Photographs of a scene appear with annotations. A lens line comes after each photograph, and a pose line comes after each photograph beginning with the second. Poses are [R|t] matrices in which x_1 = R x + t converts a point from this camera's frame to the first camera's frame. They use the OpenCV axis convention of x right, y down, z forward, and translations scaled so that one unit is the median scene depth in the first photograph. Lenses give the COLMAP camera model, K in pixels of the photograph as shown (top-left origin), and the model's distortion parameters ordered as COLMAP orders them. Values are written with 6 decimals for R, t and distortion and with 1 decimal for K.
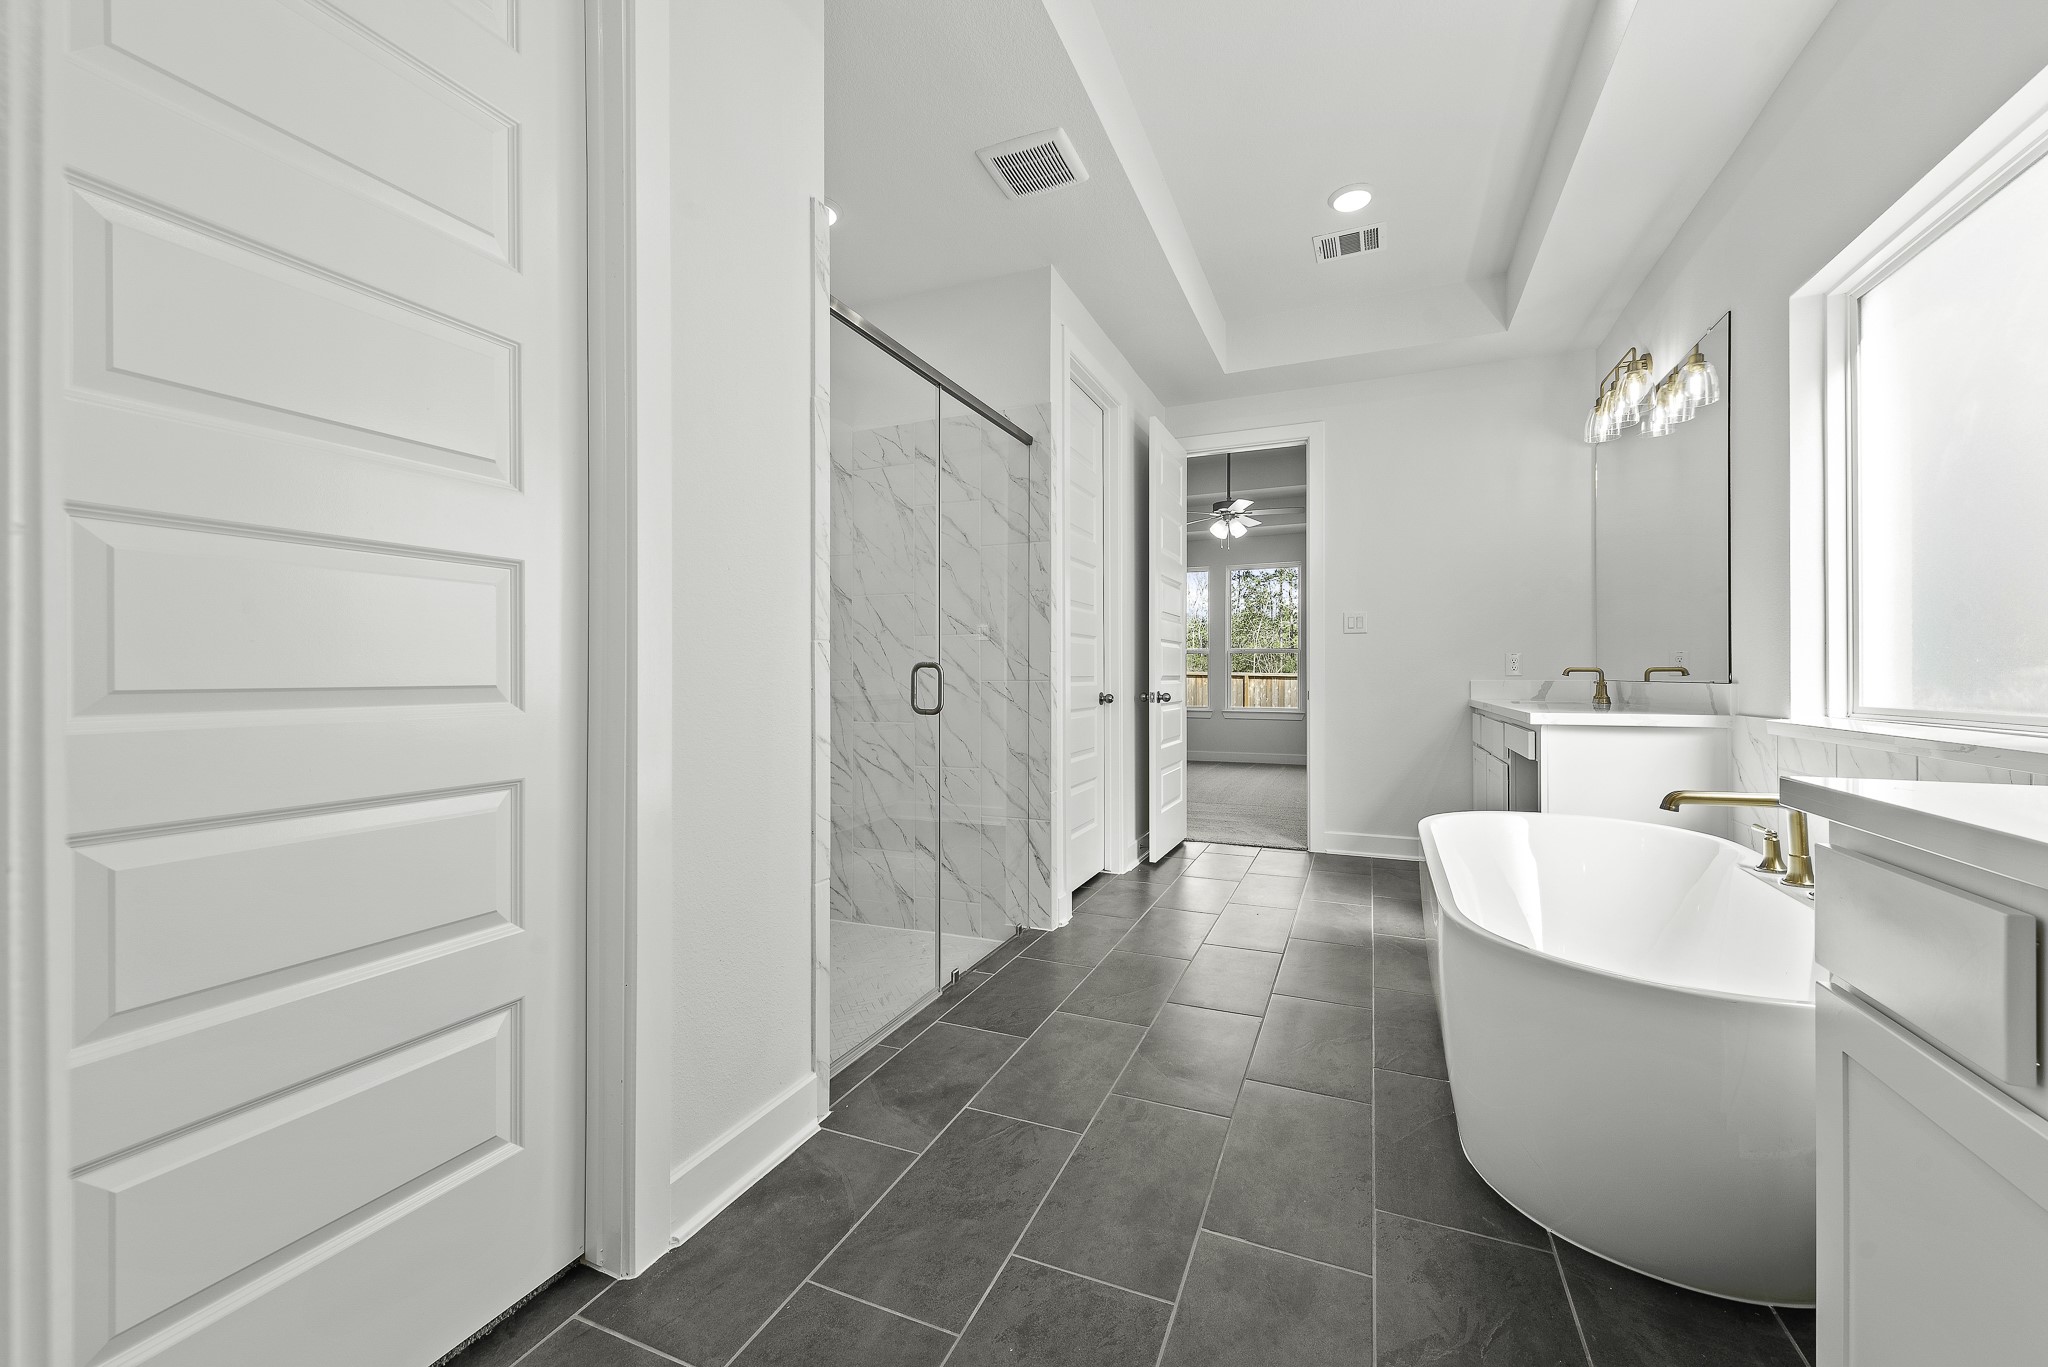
lens RADIAL K [[807.0, 0, 1022.8], [0, 807.0, 673.3], [0, 0, 1]] dist [0.001549, -0.000247]
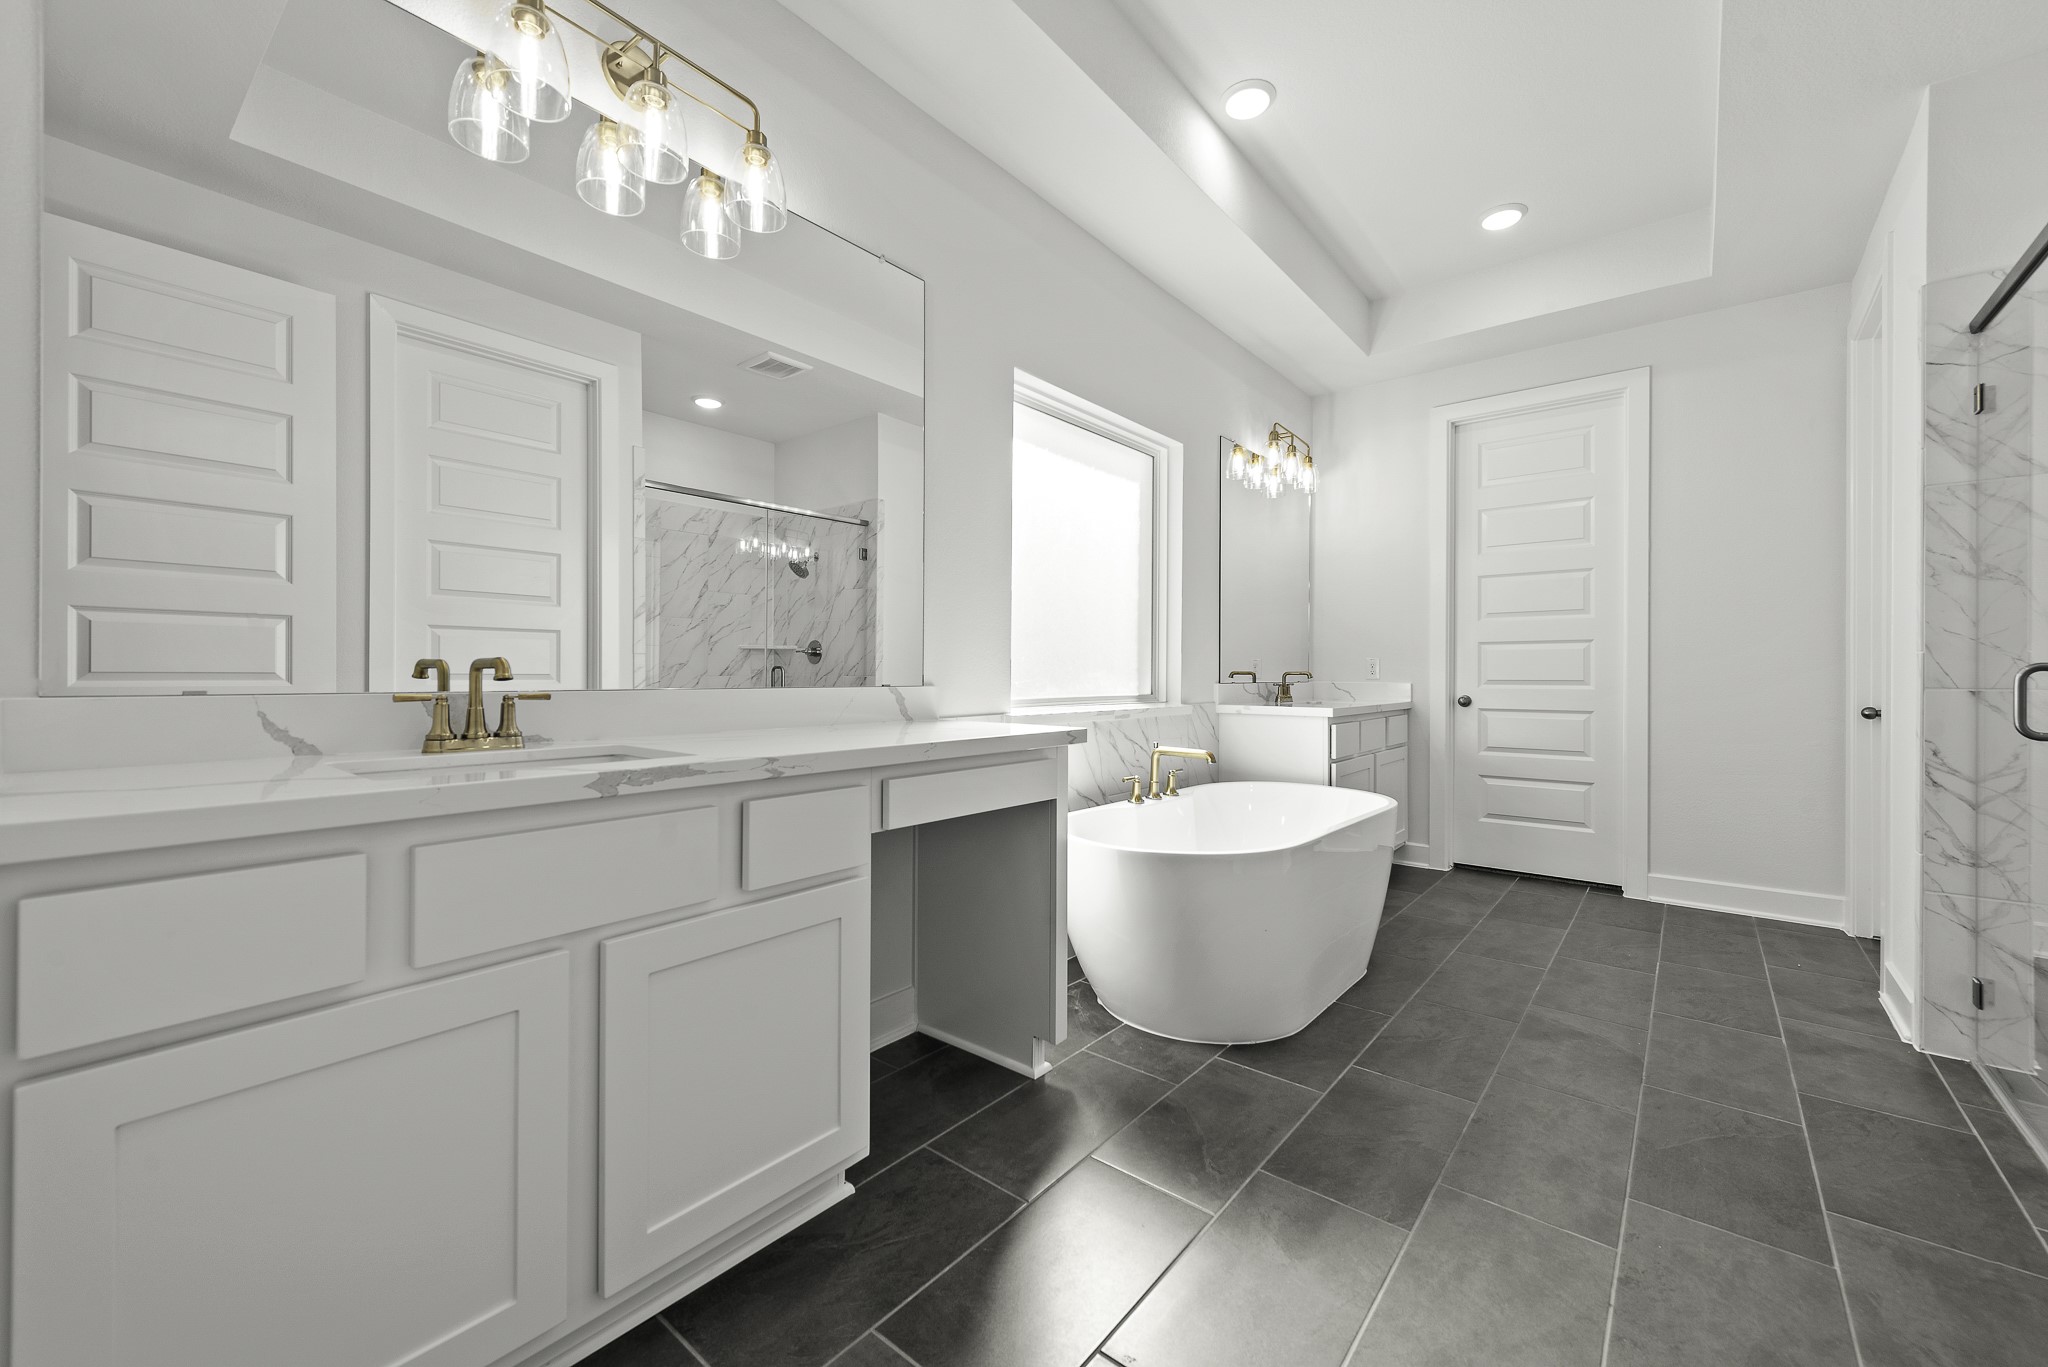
lens RADIAL K [[807.0, 0, 1030.3], [0, 807.0, 673.8], [0, 0, 1]] dist [0.001549, -0.000247]
pose [[-0.961183, -0.001237, 0.275910, 0.657215], [-0.000562, 0.999997, 0.002525, -0.006359], [-0.275912, 0.002272, -0.961180, 2.403535]]
